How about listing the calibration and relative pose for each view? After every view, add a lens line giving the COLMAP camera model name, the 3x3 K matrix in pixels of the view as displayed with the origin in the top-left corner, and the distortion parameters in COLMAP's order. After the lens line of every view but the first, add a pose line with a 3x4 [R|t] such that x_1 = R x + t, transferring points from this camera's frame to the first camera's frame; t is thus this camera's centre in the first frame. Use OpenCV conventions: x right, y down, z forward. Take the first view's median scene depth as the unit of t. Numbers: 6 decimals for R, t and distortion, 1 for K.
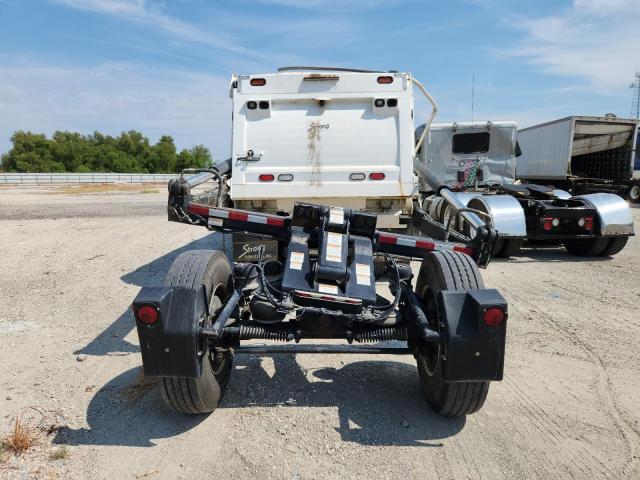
lens RADIAL K [[426.2, 0, 319.6], [0, 426.2, 241.3], [0, 0, 1]] dist [0.061345, -0.051087]
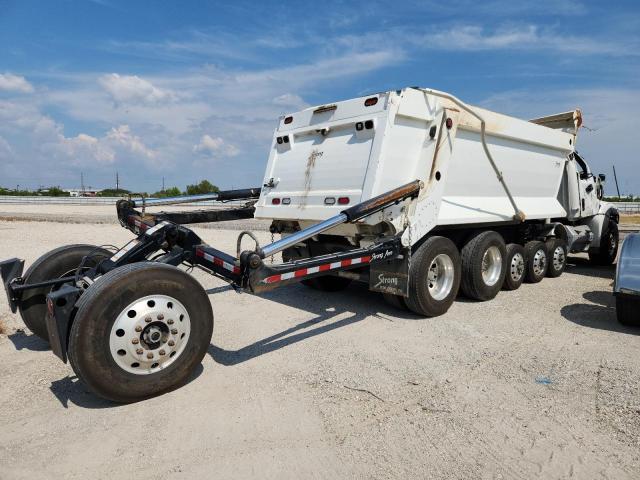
lens RADIAL K [[426.2, 0, 319.4], [0, 426.2, 238.9], [0, 0, 1]] dist [0.061345, -0.051087]
pose [[0.701406, 0.072687, -0.709046, 0.779829], [-0.114466, 0.993362, -0.011400, -0.046254], [0.703510, 0.089158, 0.705070, 0.269819]]
